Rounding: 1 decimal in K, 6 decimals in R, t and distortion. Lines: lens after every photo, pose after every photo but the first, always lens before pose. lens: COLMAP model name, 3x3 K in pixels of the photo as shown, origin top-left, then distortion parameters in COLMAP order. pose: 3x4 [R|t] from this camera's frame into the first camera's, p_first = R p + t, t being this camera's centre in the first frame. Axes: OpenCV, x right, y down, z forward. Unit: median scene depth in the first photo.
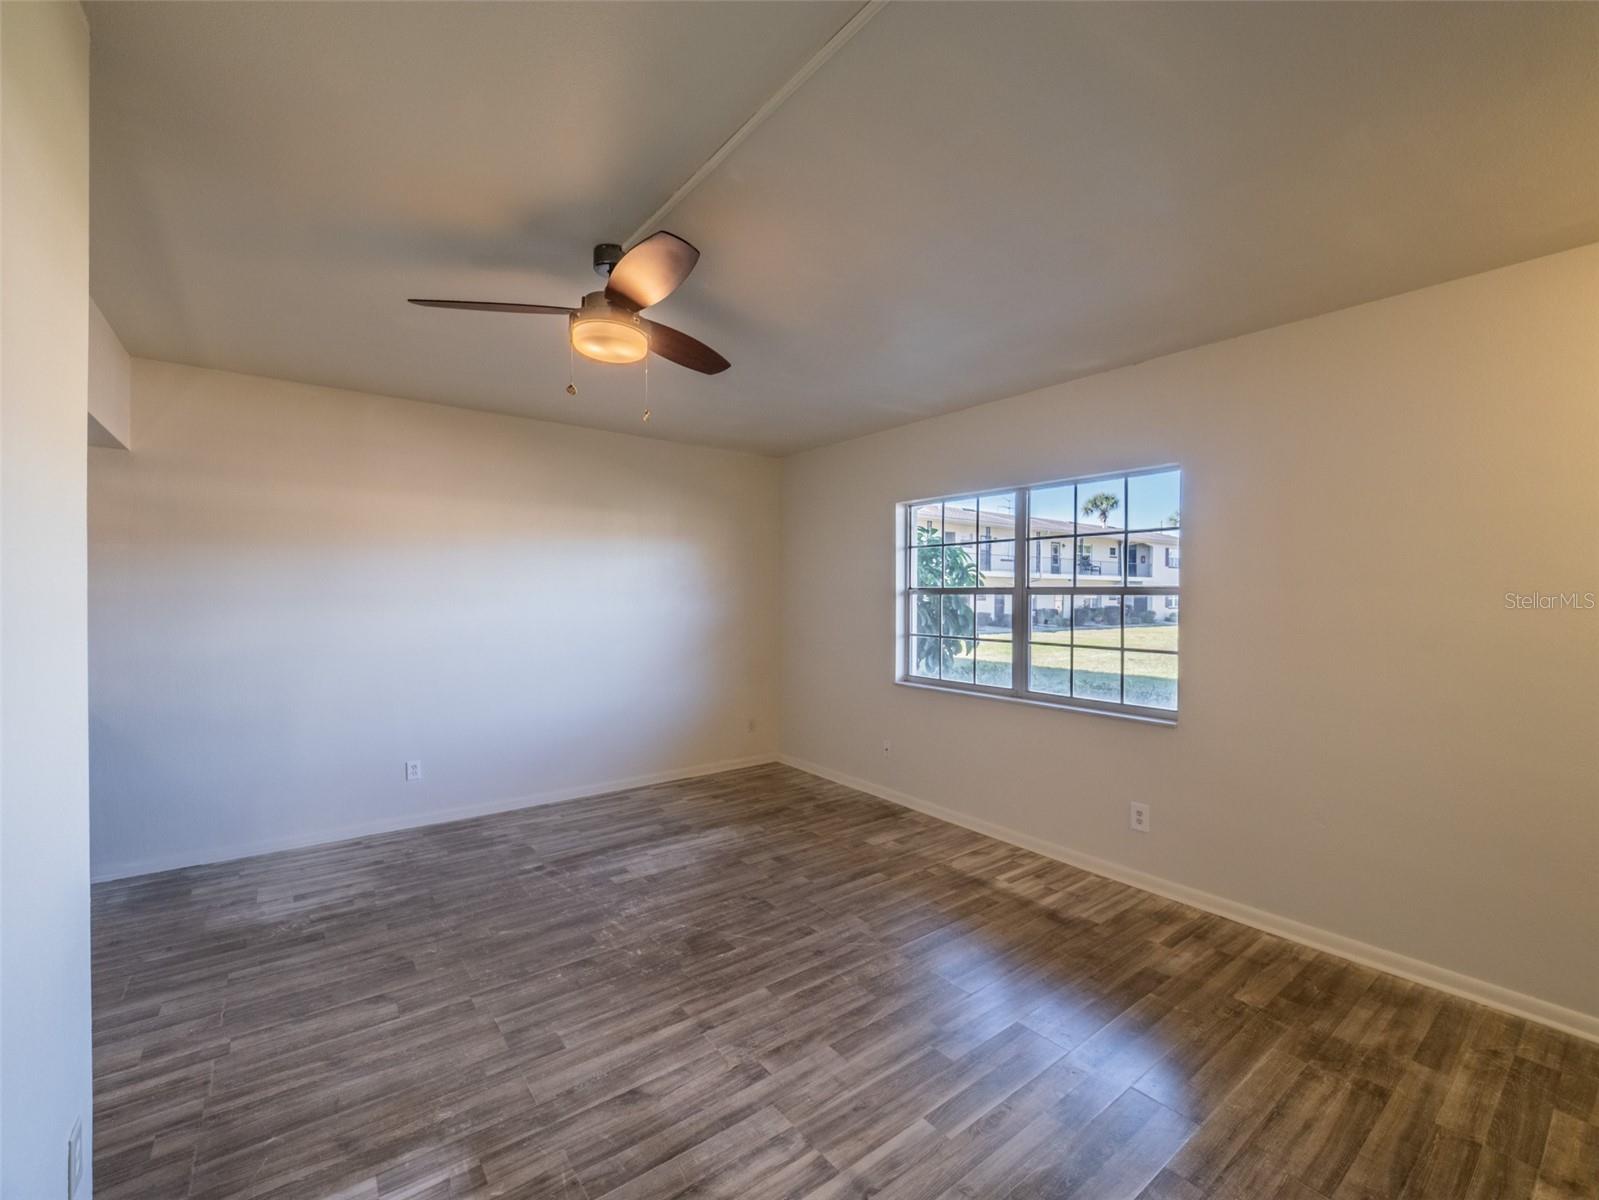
lens RADIAL K [[659.6, 0, 754.2], [0, 659.6, 593.7], [0, 0, 1]] dist [0.007526, -0.006672]
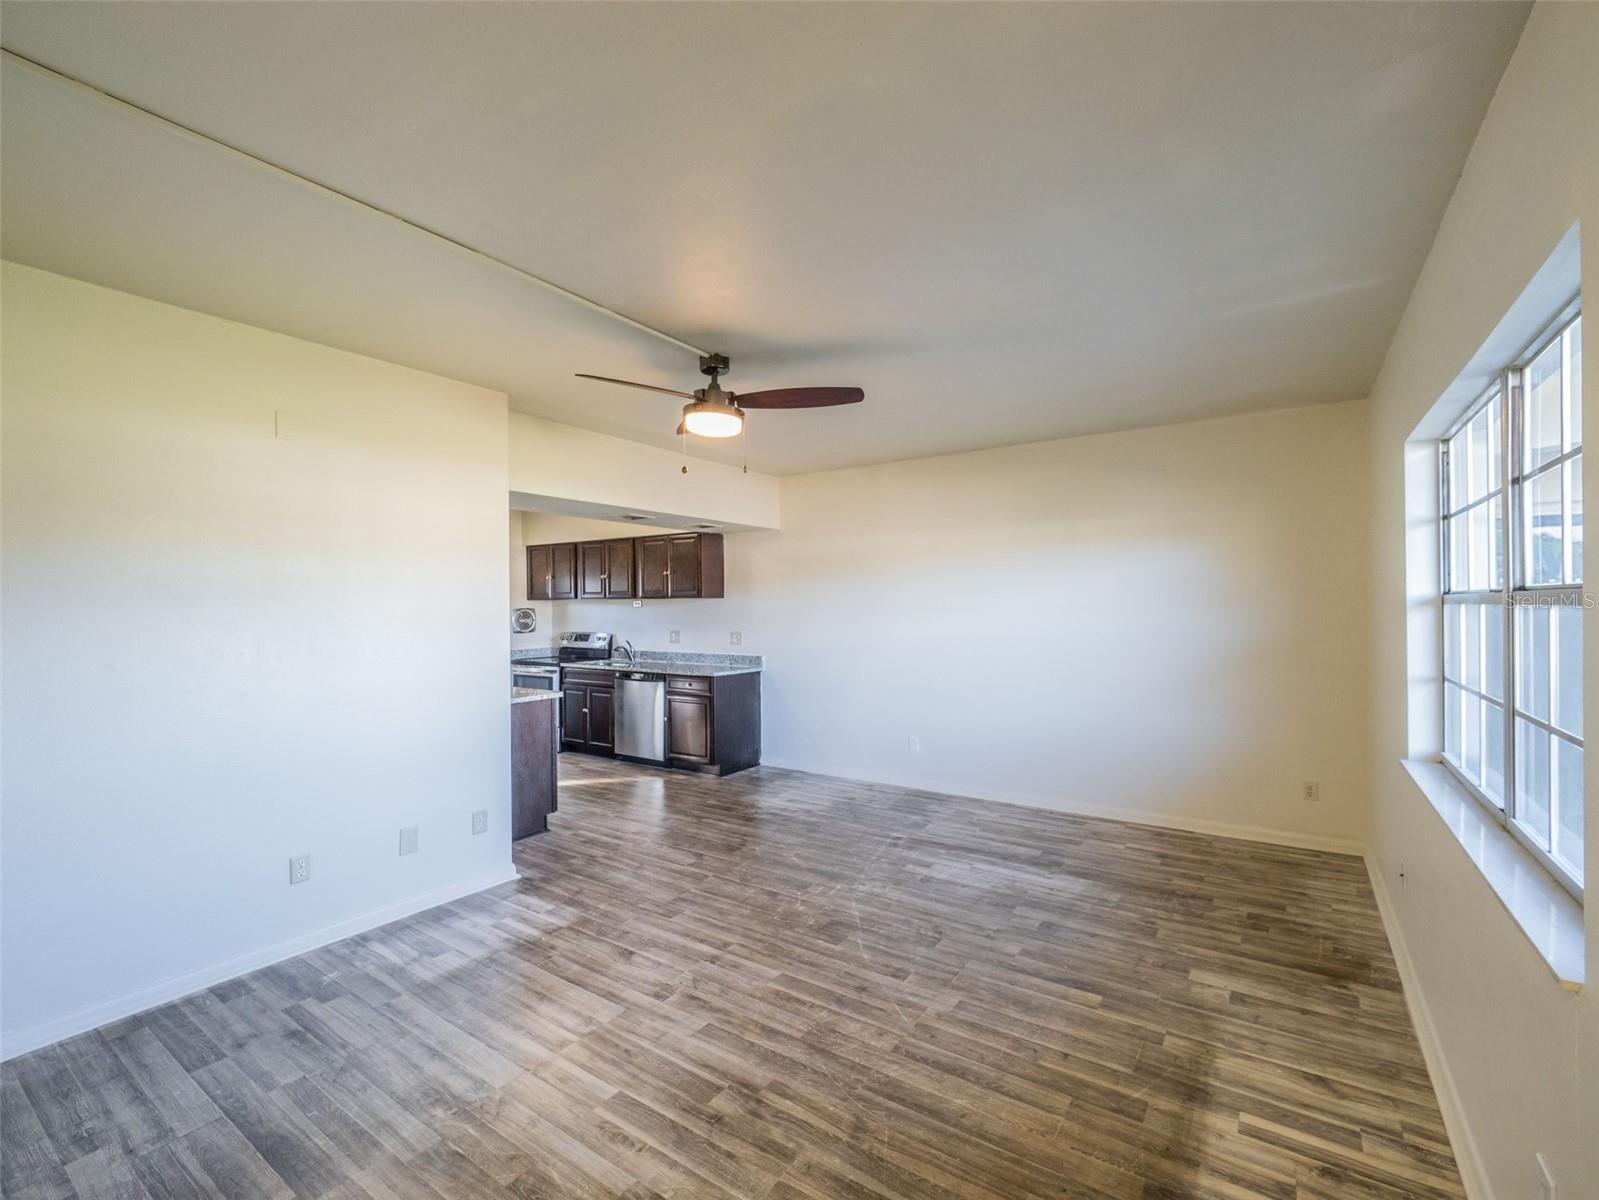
lens RADIAL K [[646.0, 0, 871.3], [0, 646.0, 605.1], [0, 0, 1]] dist [0.019973, -0.015364]
pose [[0.414862, -0.007550, -0.909853, 0.783779], [0.008975, 0.999951, -0.004206, 0.000052], [0.909840, -0.006421, 0.414909, 0.521444]]
